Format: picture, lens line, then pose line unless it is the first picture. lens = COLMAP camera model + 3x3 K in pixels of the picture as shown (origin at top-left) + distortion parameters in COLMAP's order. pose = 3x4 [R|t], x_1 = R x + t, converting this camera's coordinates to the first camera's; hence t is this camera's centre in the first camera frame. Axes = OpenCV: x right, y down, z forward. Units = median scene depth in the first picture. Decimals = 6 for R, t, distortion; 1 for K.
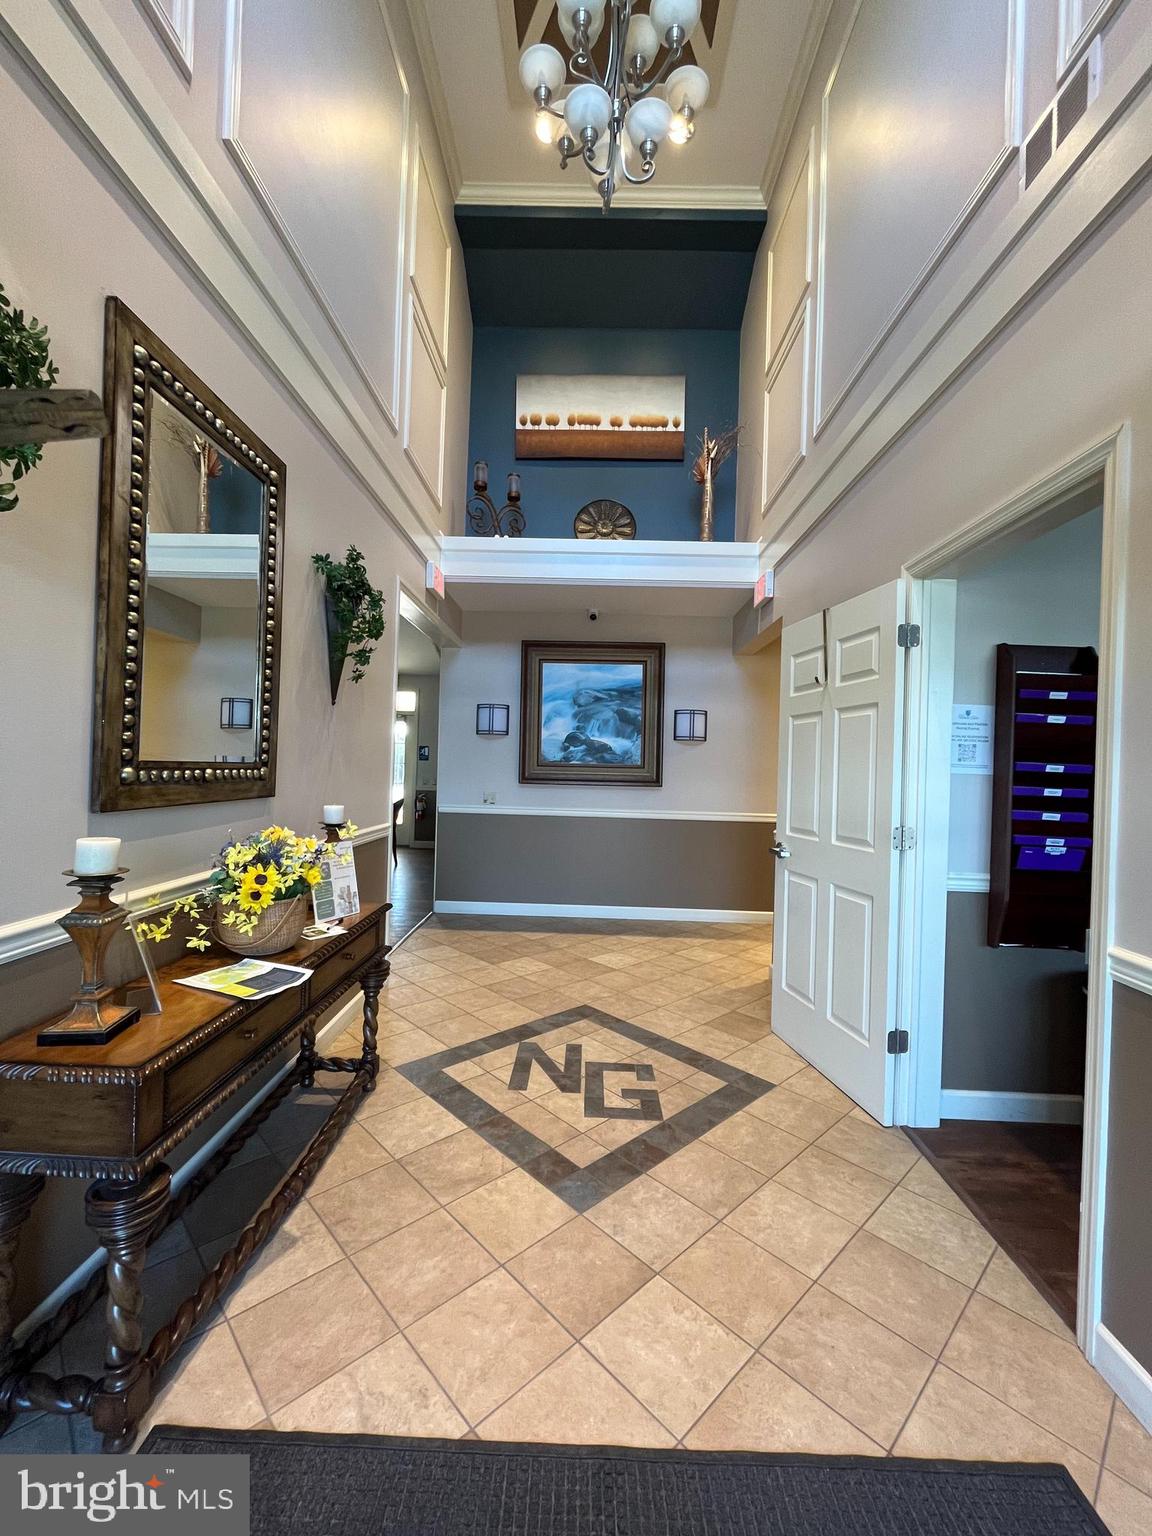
lens RADIAL K [[627.3, 0, 576.5], [0, 627.3, 764.4], [0, 0, 1]] dist [-0.000895, -0.000400]
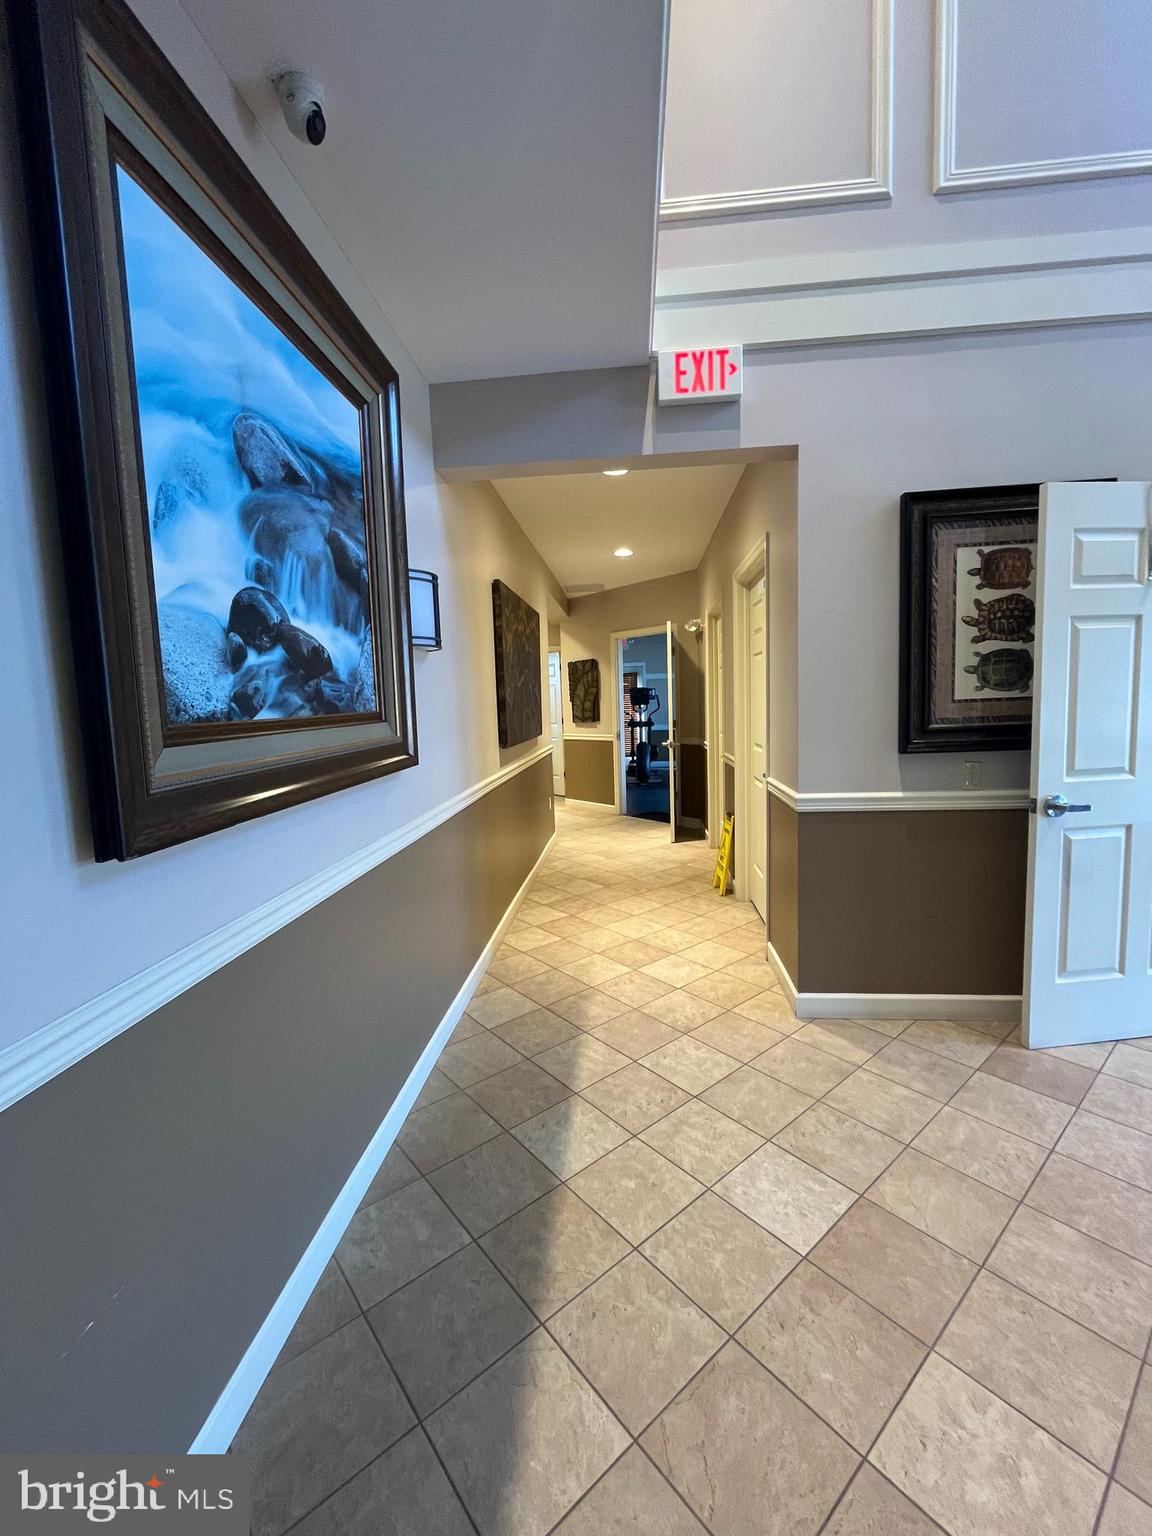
lens RADIAL K [[627.3, 0, 576.5], [0, 627.3, 764.4], [0, 0, 1]] dist [-0.000895, -0.000400]
pose [[0.066086, -0.131259, 0.989143, -0.240312], [0.032884, 0.991058, 0.129316, -0.012148], [-0.997272, 0.023981, 0.069811, 0.862245]]
